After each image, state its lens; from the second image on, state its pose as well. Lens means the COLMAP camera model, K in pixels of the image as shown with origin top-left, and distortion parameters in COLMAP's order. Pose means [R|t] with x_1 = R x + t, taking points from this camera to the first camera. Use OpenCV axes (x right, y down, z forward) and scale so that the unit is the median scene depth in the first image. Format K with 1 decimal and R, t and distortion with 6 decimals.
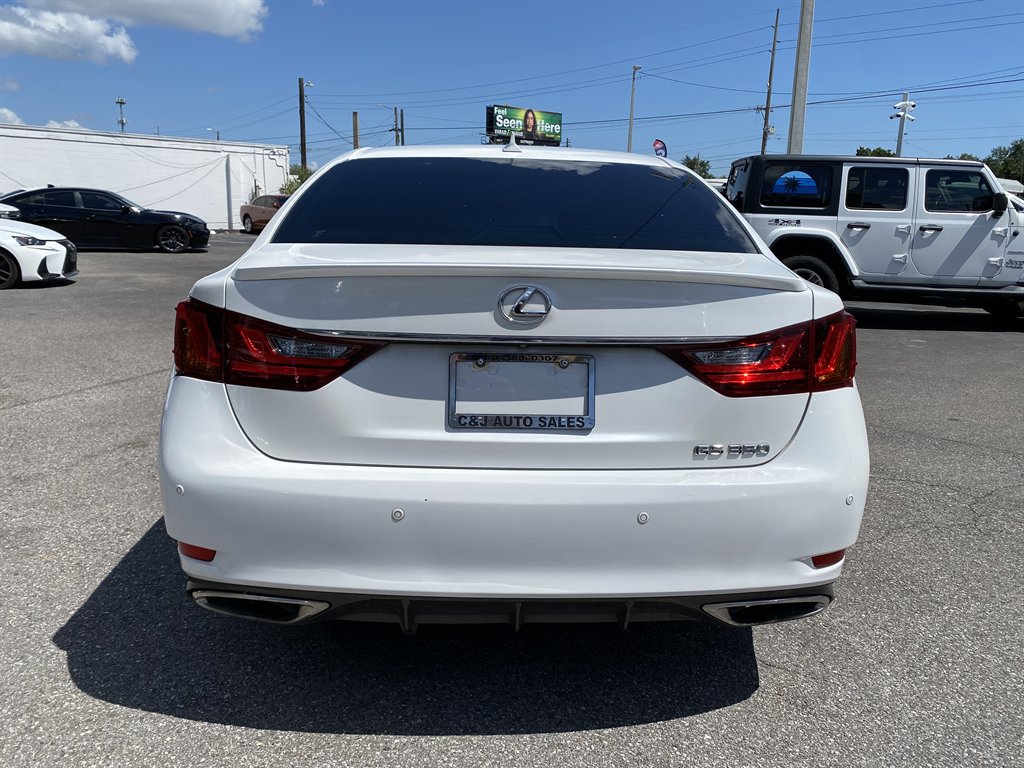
lens RADIAL K [[802.8, 0, 512.0], [0, 802.8, 384.0], [0, 0, 1]] dist [0.012603, -0.006198]
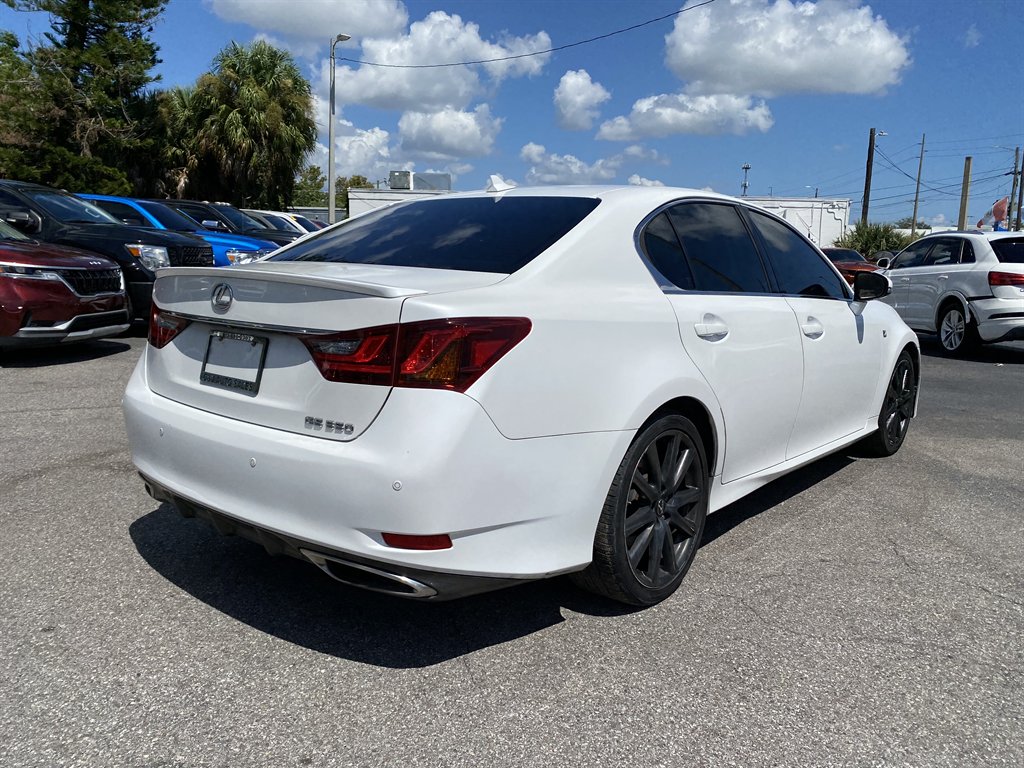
lens RADIAL K [[796.7, 0, 509.1], [0, 796.7, 368.9], [0, 0, 1]] dist [0.046844, 0.004534]
pose [[0.755805, 0.091748, -0.648337, 1.242597], [-0.146039, 0.988814, -0.030317, -0.004074], [0.638303, 0.117597, 0.760750, 0.245228]]
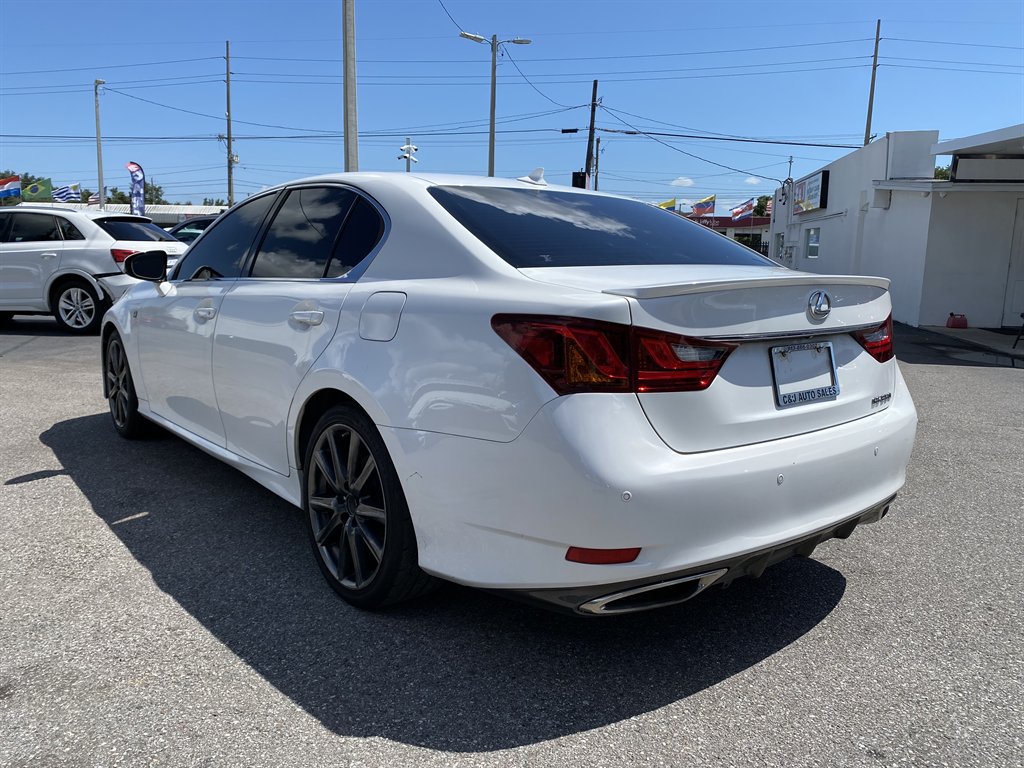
lens RADIAL K [[802.8, 0, 512.0], [0, 802.8, 384.0], [0, 0, 1]] dist [0.012603, -0.006198]
pose [[0.785640, -0.104389, 0.609814, -1.142523], [0.124919, 0.992127, 0.008897, -0.042587], [-0.605942, 0.069188, 0.792495, 0.240928]]
